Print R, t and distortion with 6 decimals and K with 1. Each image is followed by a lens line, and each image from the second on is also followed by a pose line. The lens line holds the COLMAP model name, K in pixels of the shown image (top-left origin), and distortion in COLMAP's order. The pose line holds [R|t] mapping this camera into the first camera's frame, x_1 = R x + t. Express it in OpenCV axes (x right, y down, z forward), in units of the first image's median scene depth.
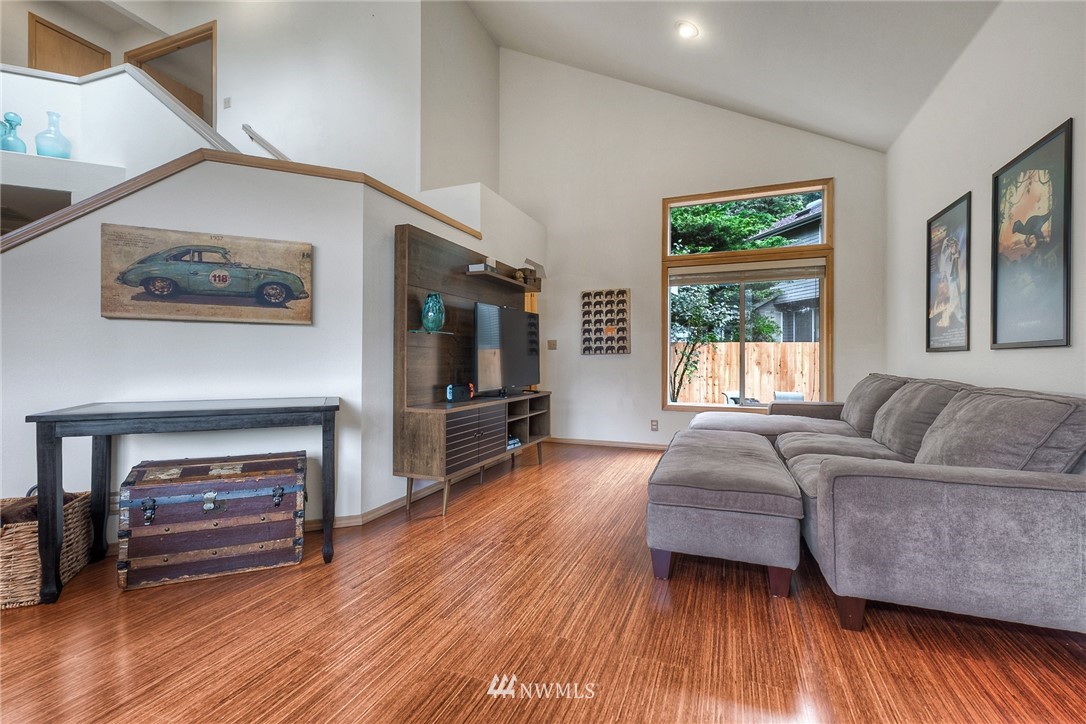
lens RADIAL K [[479.6, 0, 541.0], [0, 479.6, 361.6], [0, 0, 1]] dist [0.006645, -0.000892]
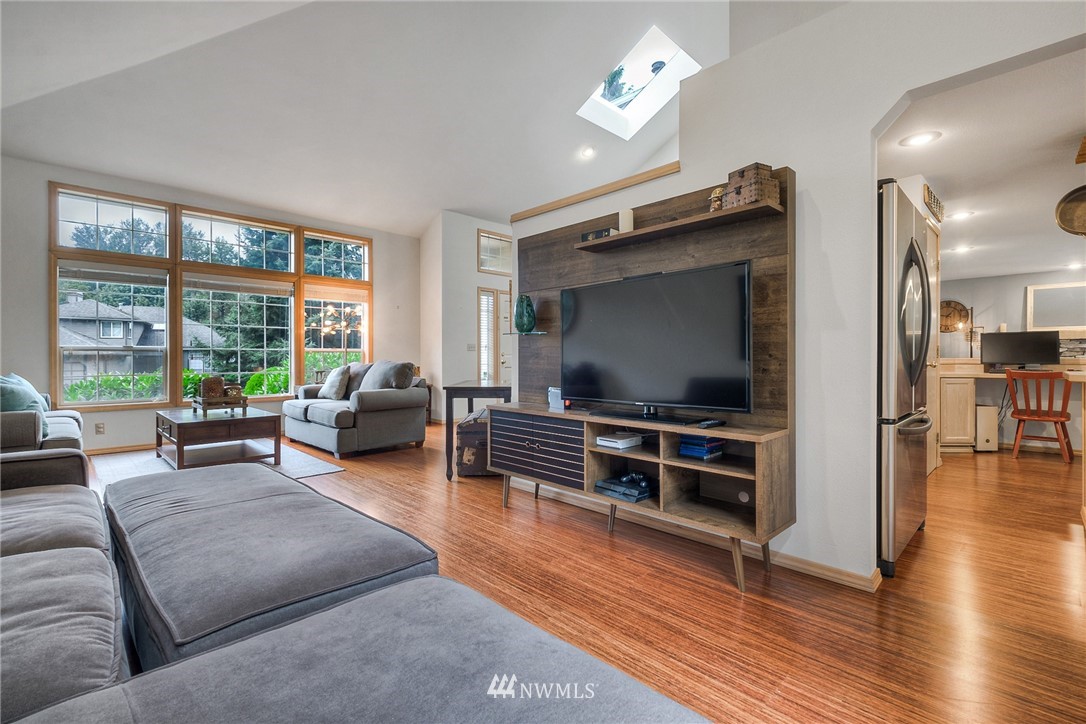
lens RADIAL K [[479.6, 0, 538.6], [0, 479.6, 362.7], [0, 0, 1]] dist [0.006645, -0.000892]
pose [[-0.411015, 0.006805, -0.911603, 0.895844], [-0.002427, 0.999960, 0.008558, -0.007197], [0.911626, 0.005730, -0.410982, 1.852416]]
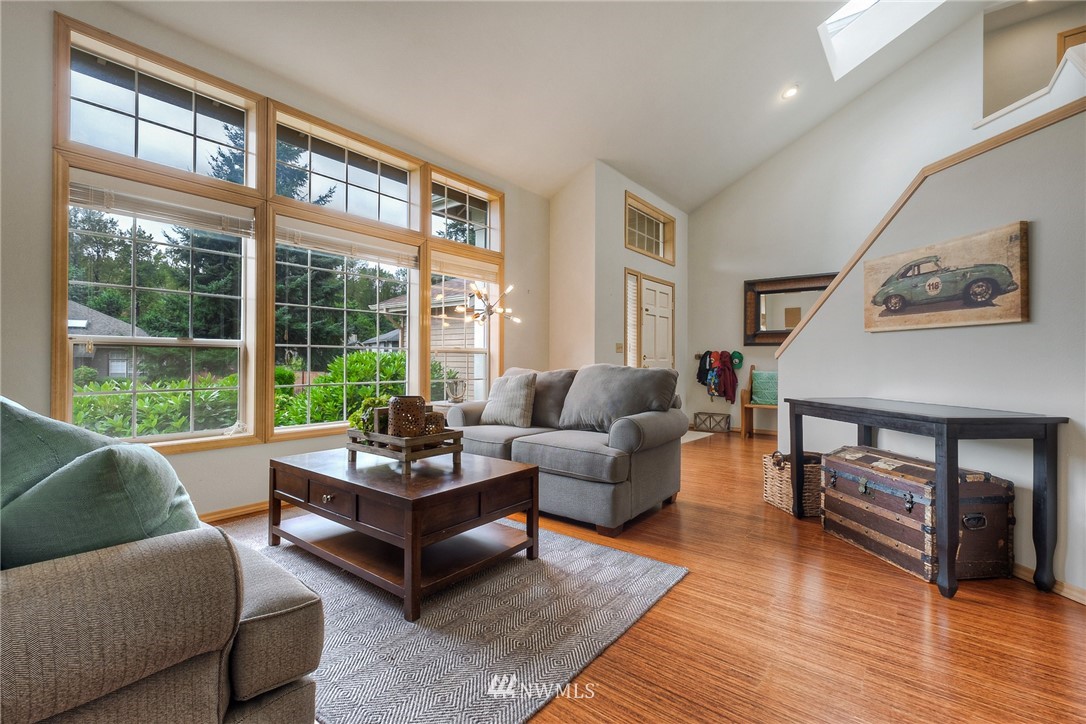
lens RADIAL K [[479.6, 0, 539.5], [0, 479.6, 358.7], [0, 0, 1]] dist [0.006645, -0.000892]
pose [[-0.297821, -0.010325, -0.954566, 0.576664], [-0.007115, 0.999938, -0.008595, -0.002970], [0.954595, 0.004232, -0.297876, 0.510523]]
